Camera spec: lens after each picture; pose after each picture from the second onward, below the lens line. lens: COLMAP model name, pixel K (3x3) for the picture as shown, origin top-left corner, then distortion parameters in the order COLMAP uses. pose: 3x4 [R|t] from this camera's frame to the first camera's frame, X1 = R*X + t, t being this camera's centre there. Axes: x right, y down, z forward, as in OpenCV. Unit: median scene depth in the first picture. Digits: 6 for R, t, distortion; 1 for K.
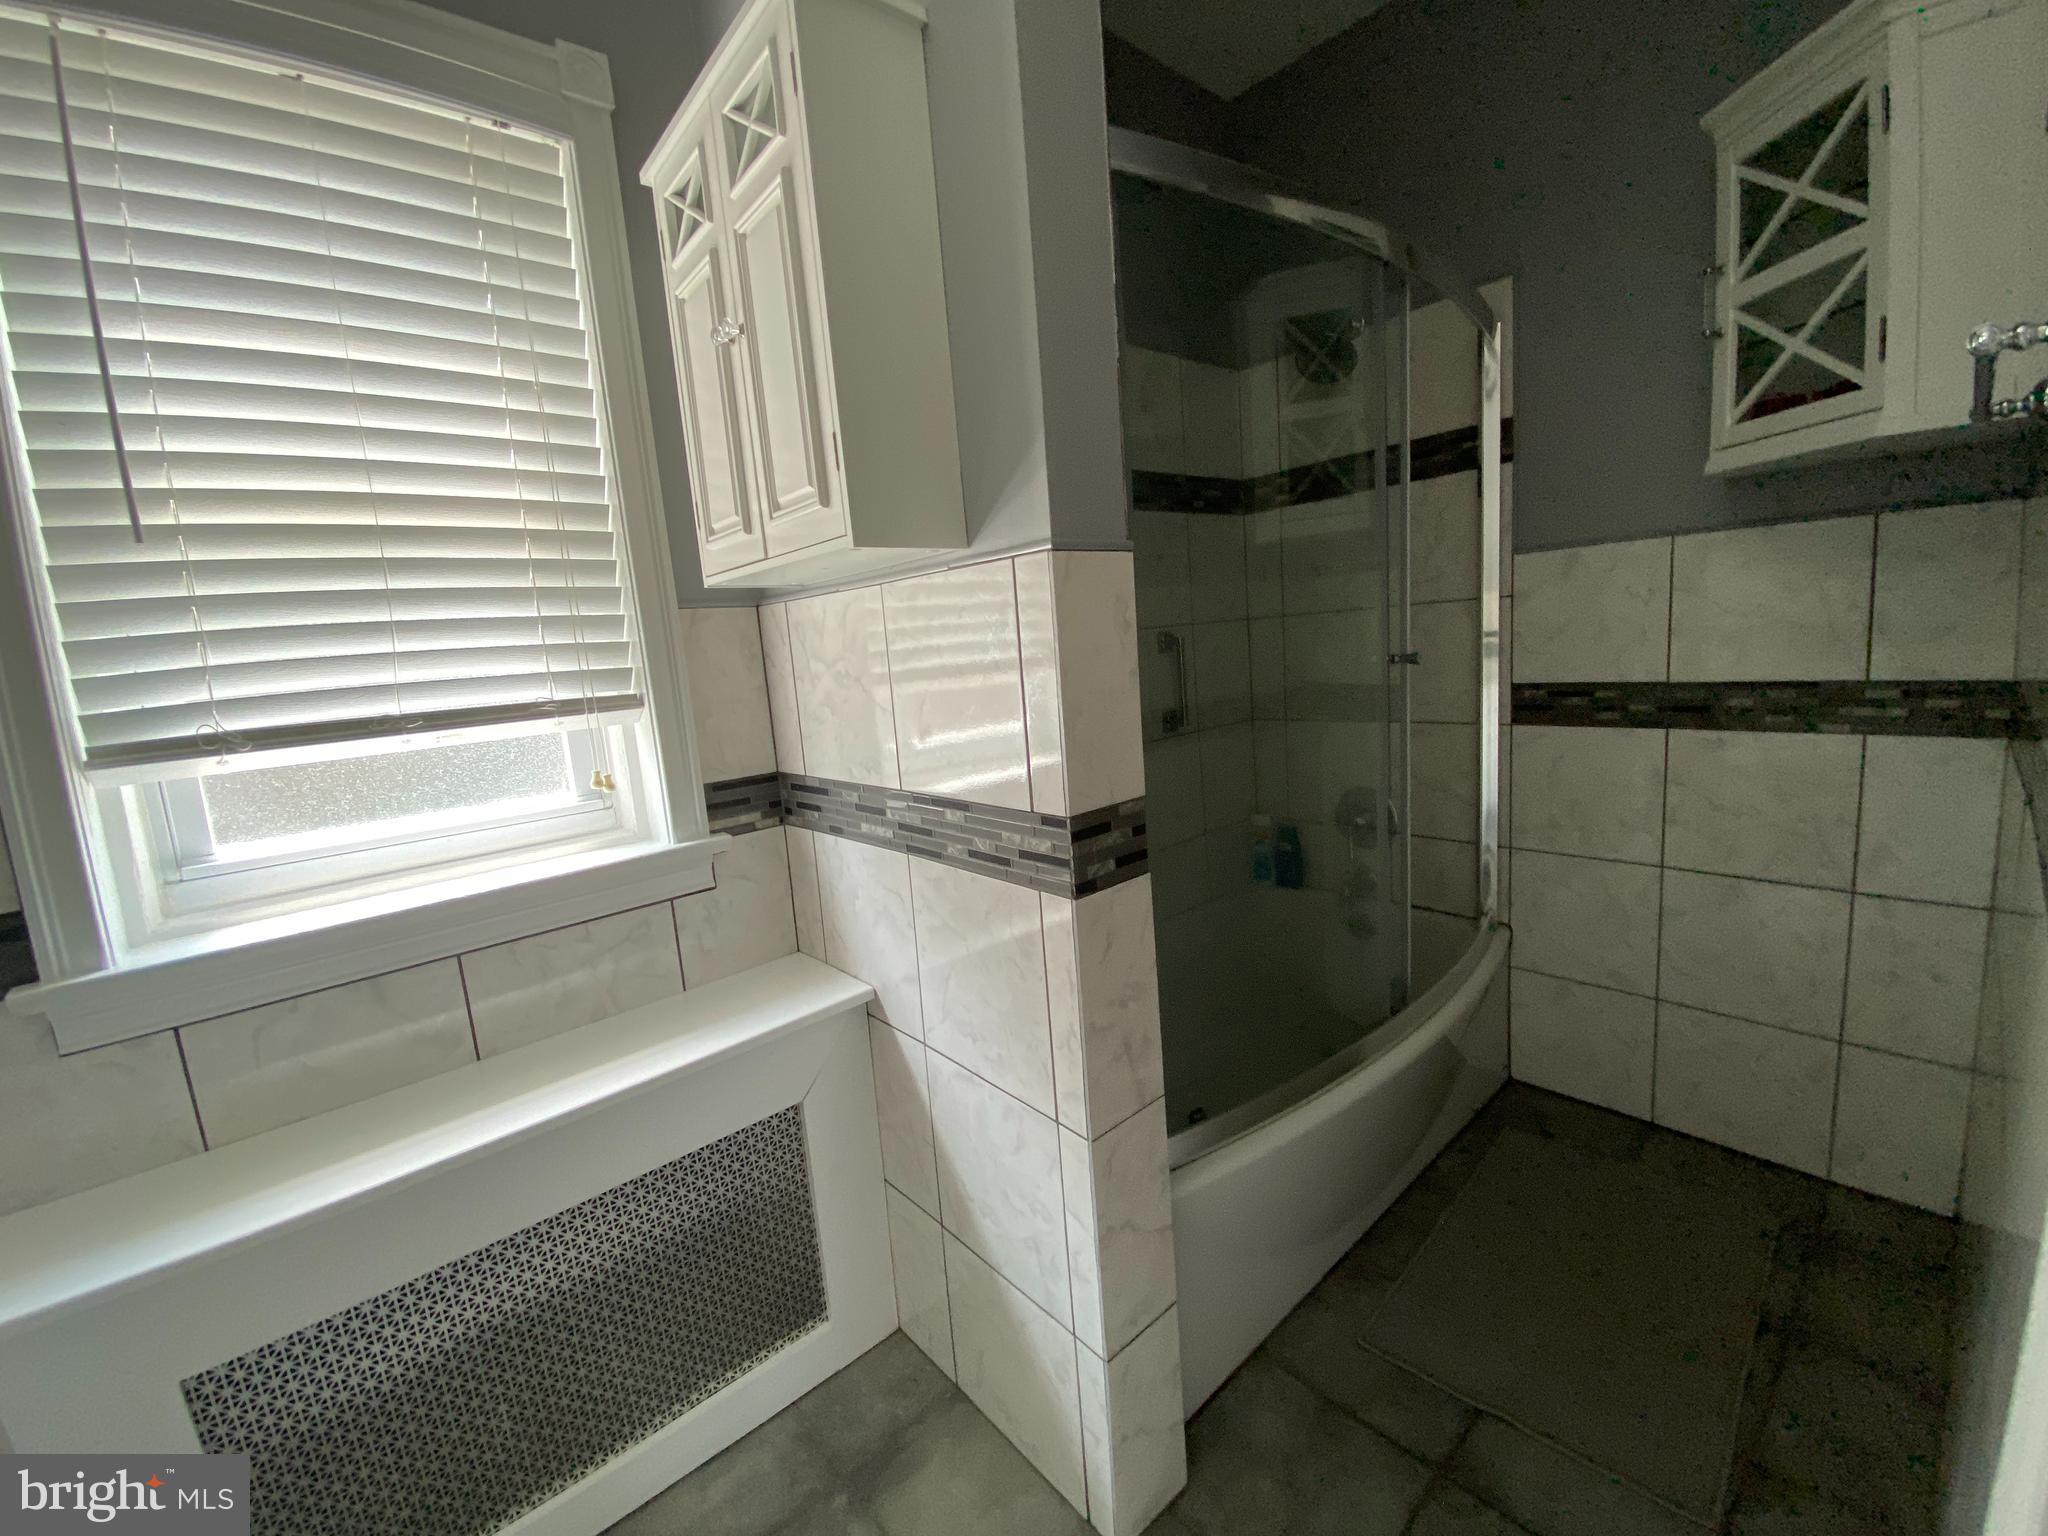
lens RADIAL K [[850.8, 0, 1024.0], [0, 850.8, 768.0], [0, 0, 1]] dist [0.072919, -0.040899]
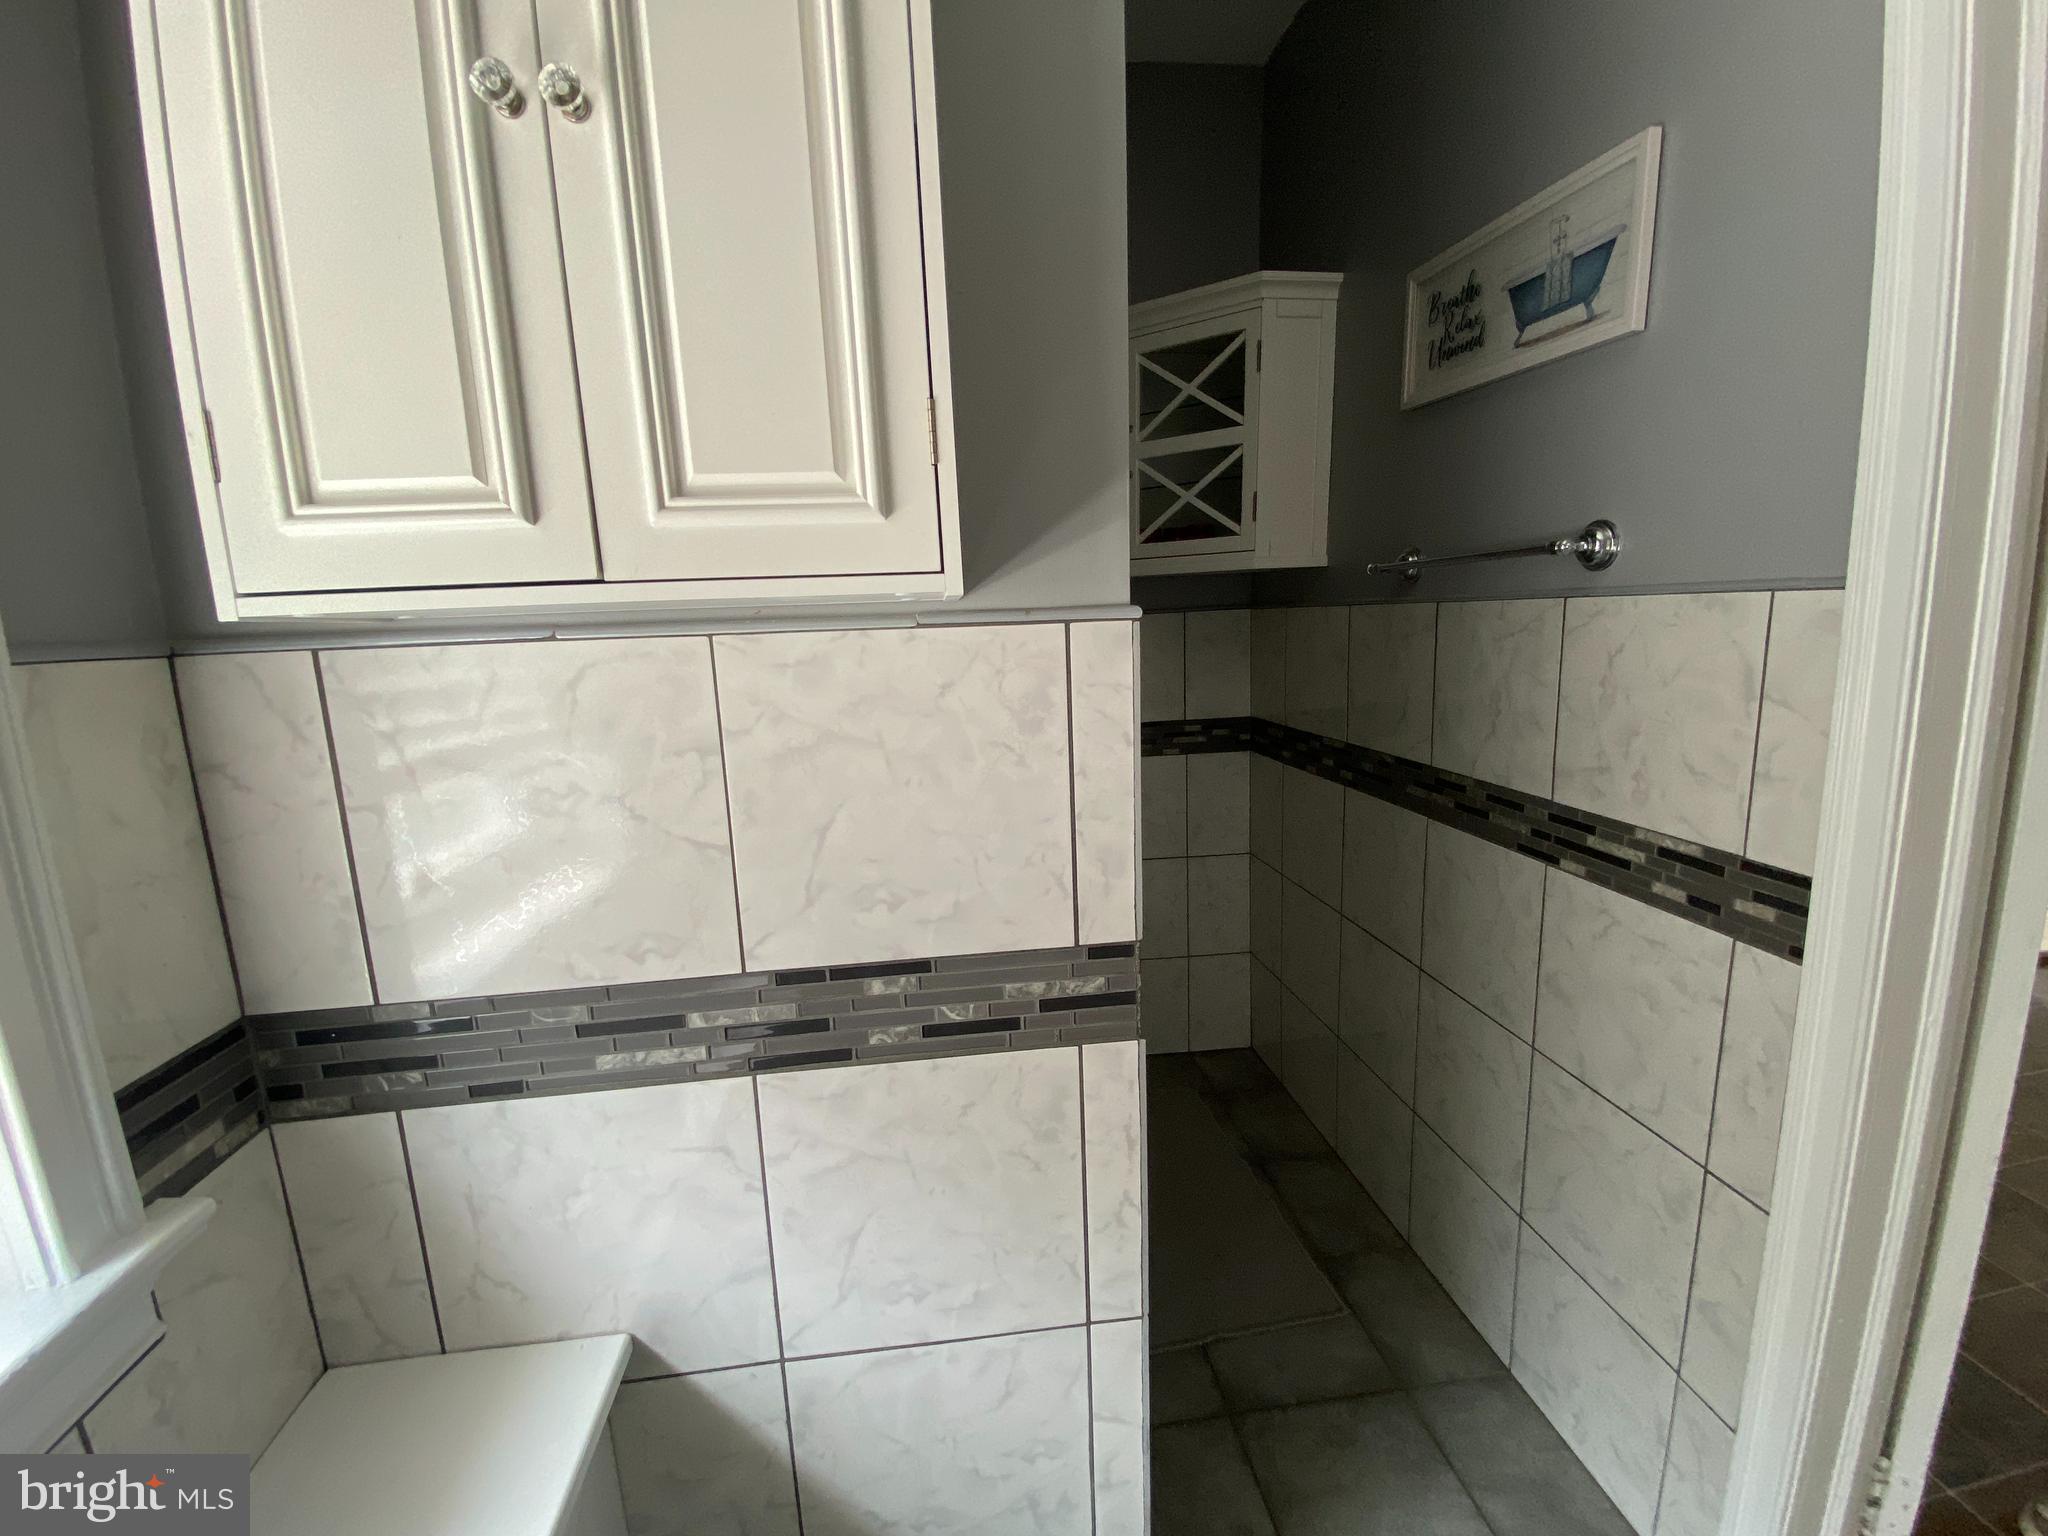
lens RADIAL K [[868.6, 0, 1024.0], [0, 868.6, 768.0], [0, 0, 1]] dist [0.036203, -0.036788]
pose [[0.543922, -0.091616, 0.834120, -0.522218], [0.120408, 0.992257, 0.030468, -0.109791], [-0.830452, 0.083862, 0.550741, 0.466395]]
